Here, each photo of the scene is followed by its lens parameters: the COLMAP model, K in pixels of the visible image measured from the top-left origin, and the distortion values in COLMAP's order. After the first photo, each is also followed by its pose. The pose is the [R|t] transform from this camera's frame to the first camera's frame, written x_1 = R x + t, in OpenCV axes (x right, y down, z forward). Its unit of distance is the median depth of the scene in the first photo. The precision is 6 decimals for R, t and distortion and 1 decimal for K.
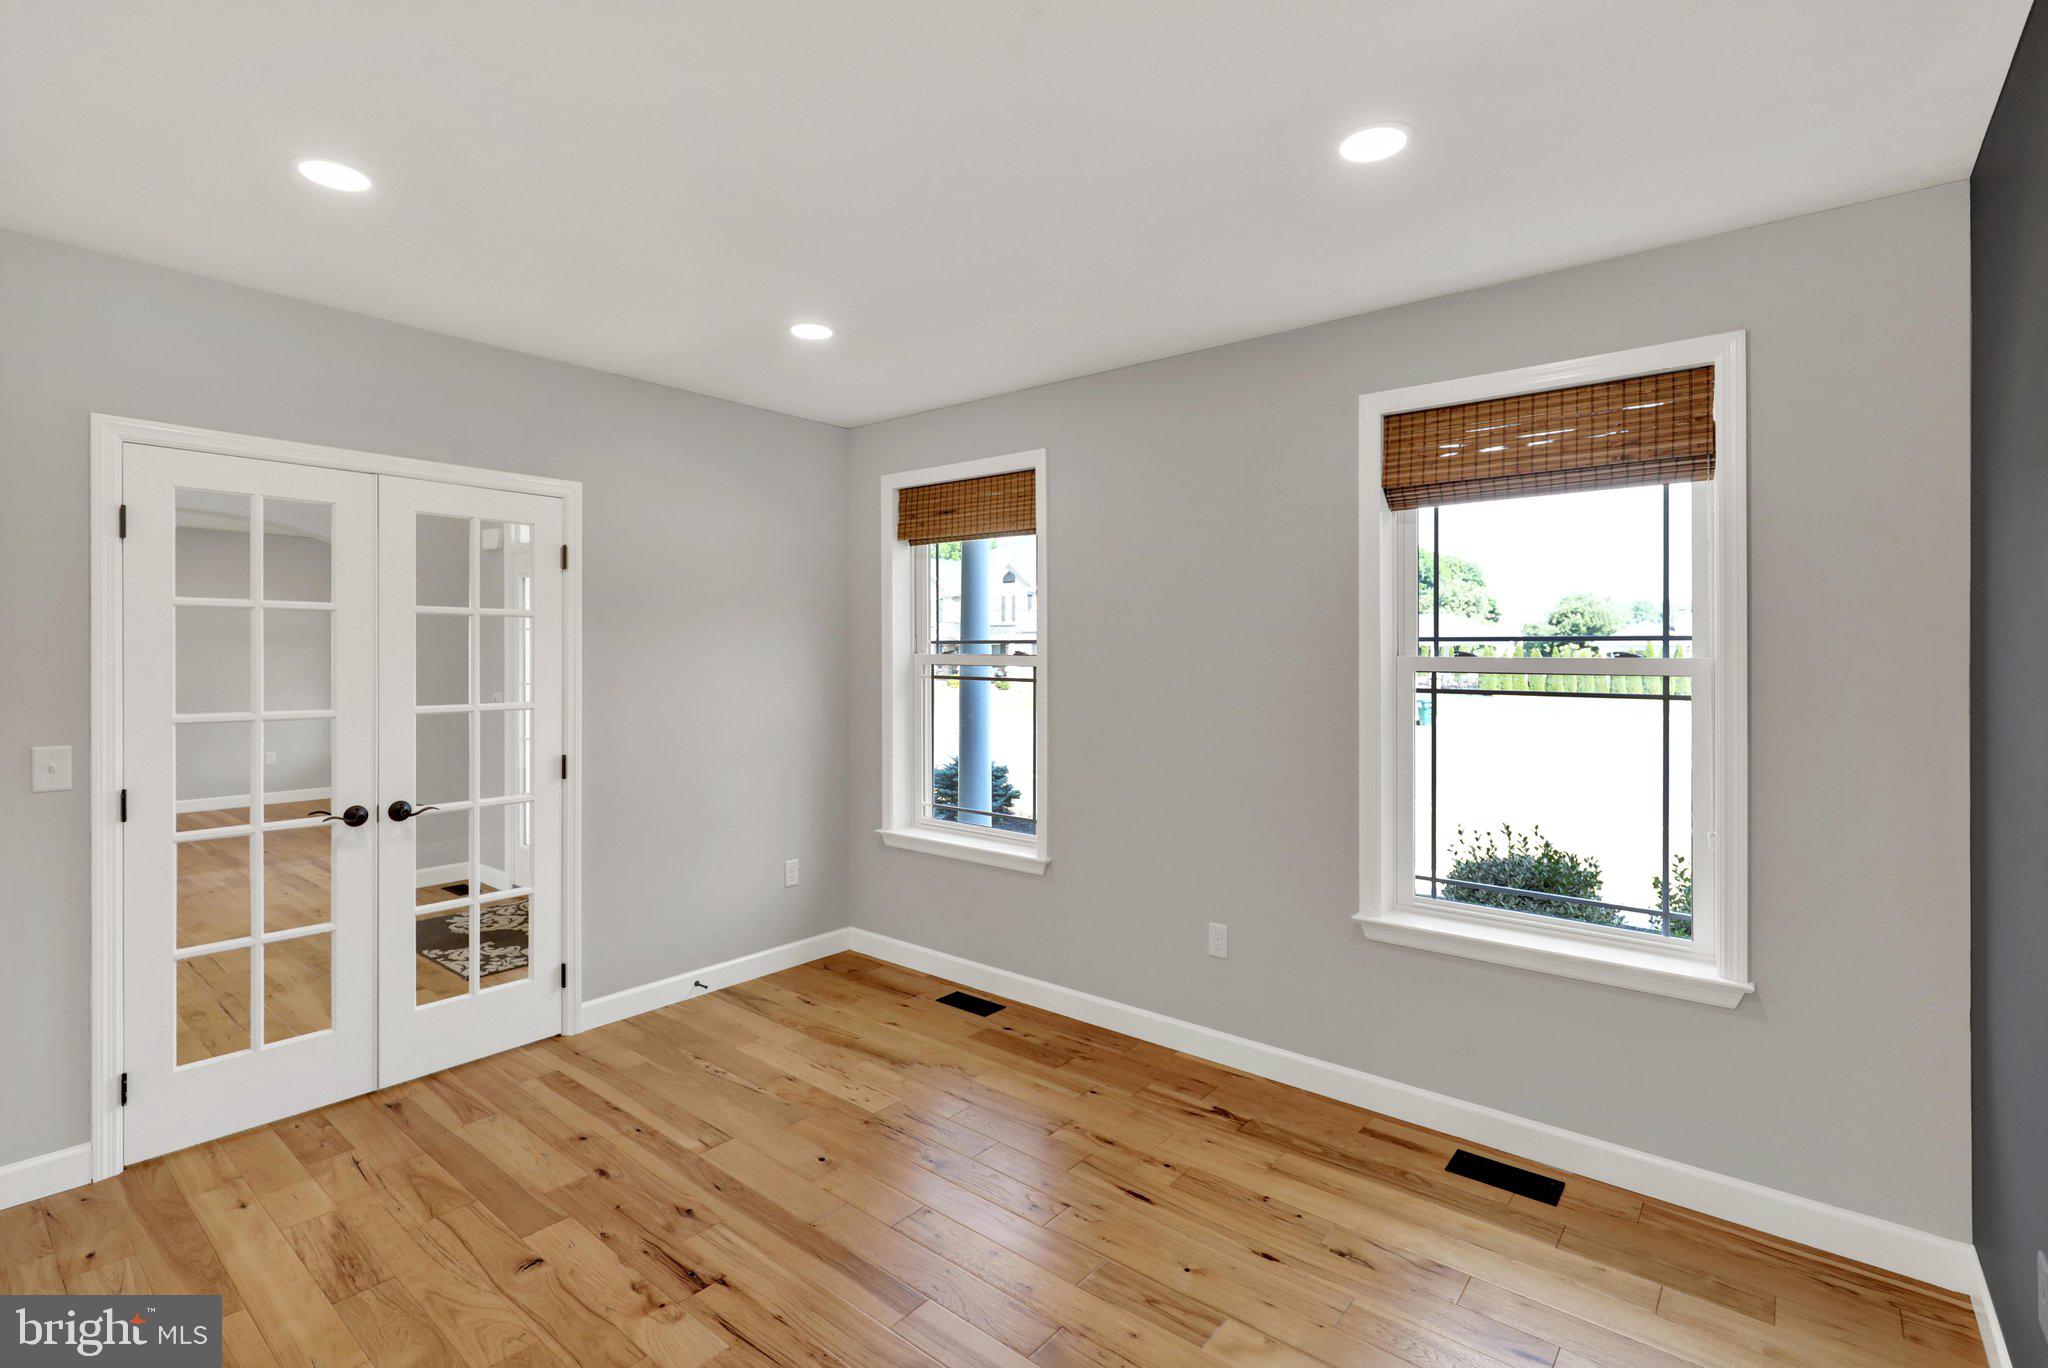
lens RADIAL K [[940.2, 0, 1026.0], [0, 940.2, 688.2], [0, 0, 1]] dist [-0.002723, -0.000053]
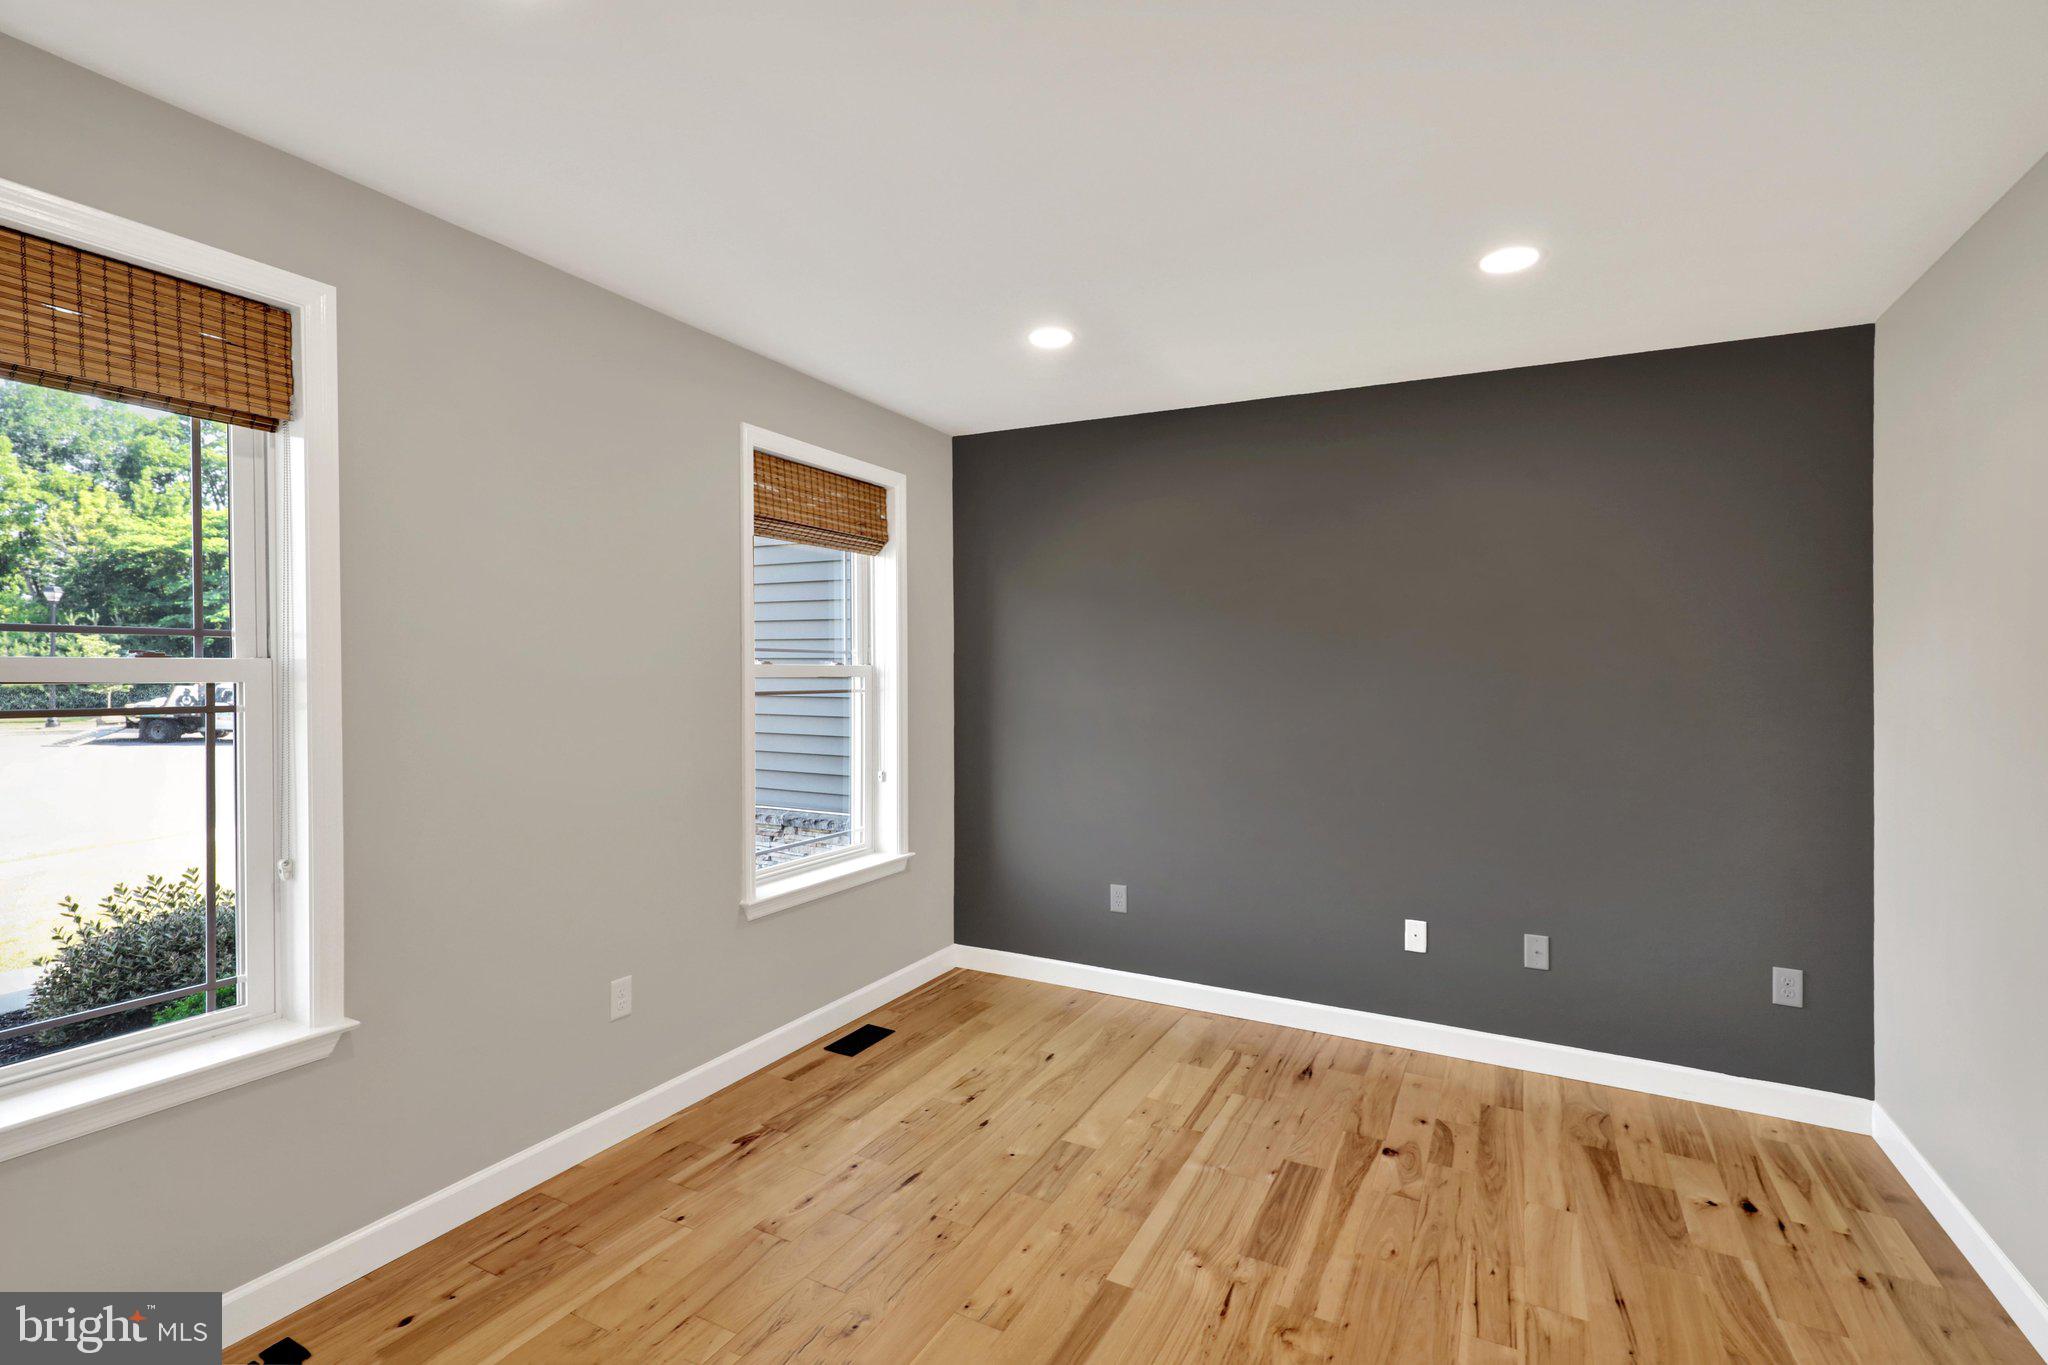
lens RADIAL K [[940.2, 0, 1026.0], [0, 940.2, 686.7], [0, 0, 1]] dist [-0.002723, -0.000053]
pose [[-0.196373, -0.031475, 0.980024, -0.797835], [0.020874, 0.999124, 0.036271, -0.042073], [-0.980307, 0.027579, -0.195544, 0.919221]]
